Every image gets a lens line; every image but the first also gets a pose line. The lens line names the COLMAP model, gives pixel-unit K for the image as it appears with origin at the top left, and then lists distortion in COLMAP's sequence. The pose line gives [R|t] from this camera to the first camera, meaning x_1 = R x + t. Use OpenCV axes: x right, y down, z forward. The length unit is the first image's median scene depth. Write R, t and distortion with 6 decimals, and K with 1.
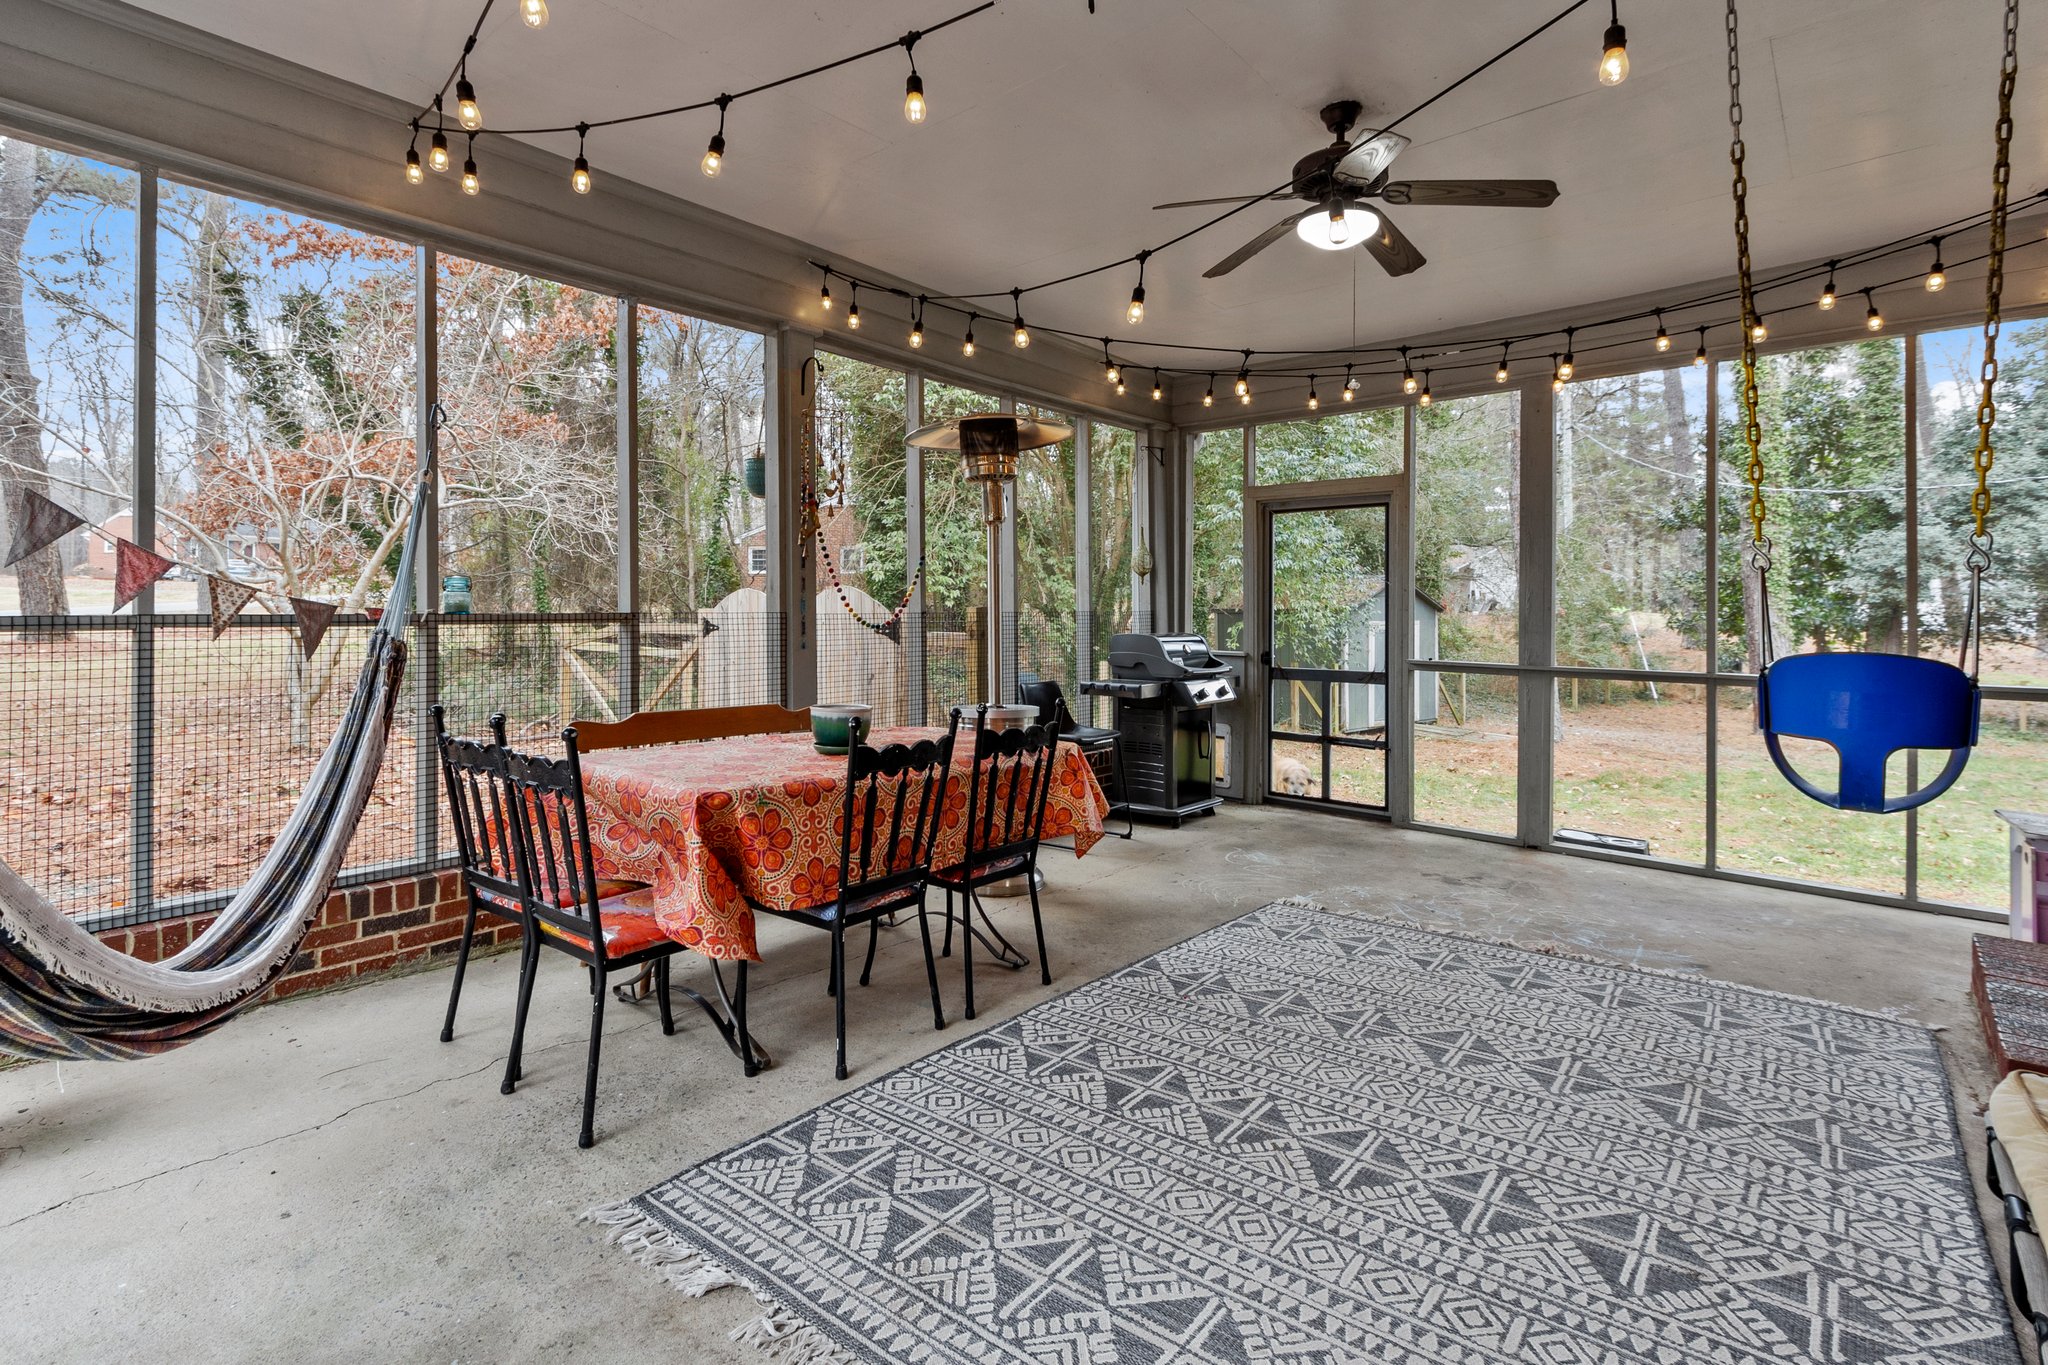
lens RADIAL K [[986.7, 0, 1020.2], [0, 986.7, 699.8], [0, 0, 1]] dist [-0.000650, -0.000393]
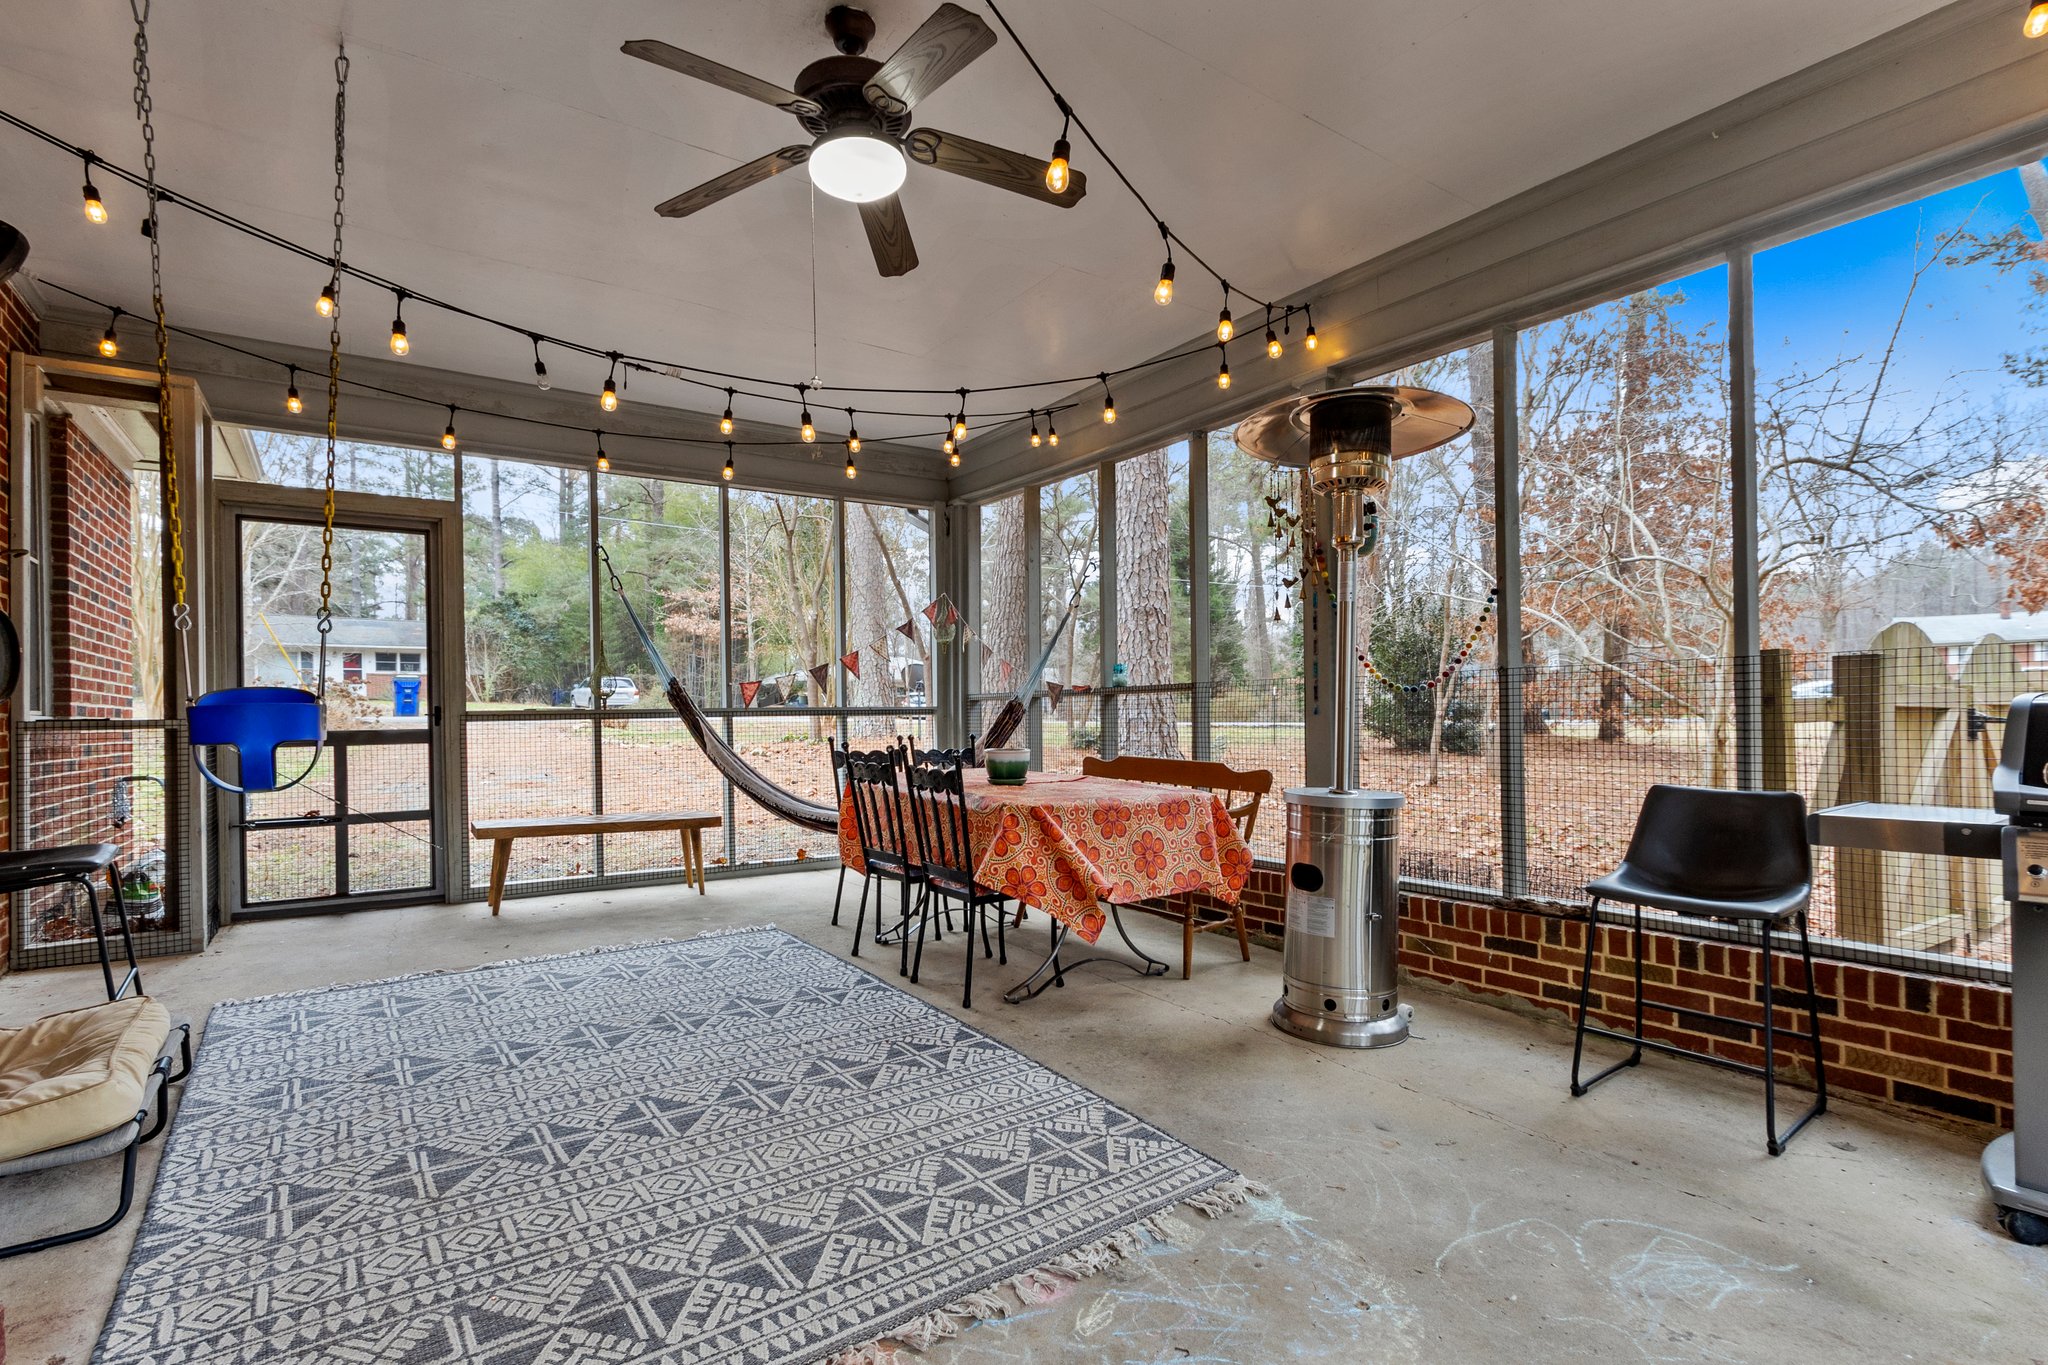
lens RADIAL K [[977.0, 0, 1024.0], [0, 977.0, 682.5], [0, 0, 1]] dist [0.004250, 0.000257]
pose [[-0.257077, -0.028594, -0.965968, 1.259756], [-0.078969, 0.996841, -0.008492, -0.085508], [0.963159, 0.074099, -0.258523, 1.529388]]
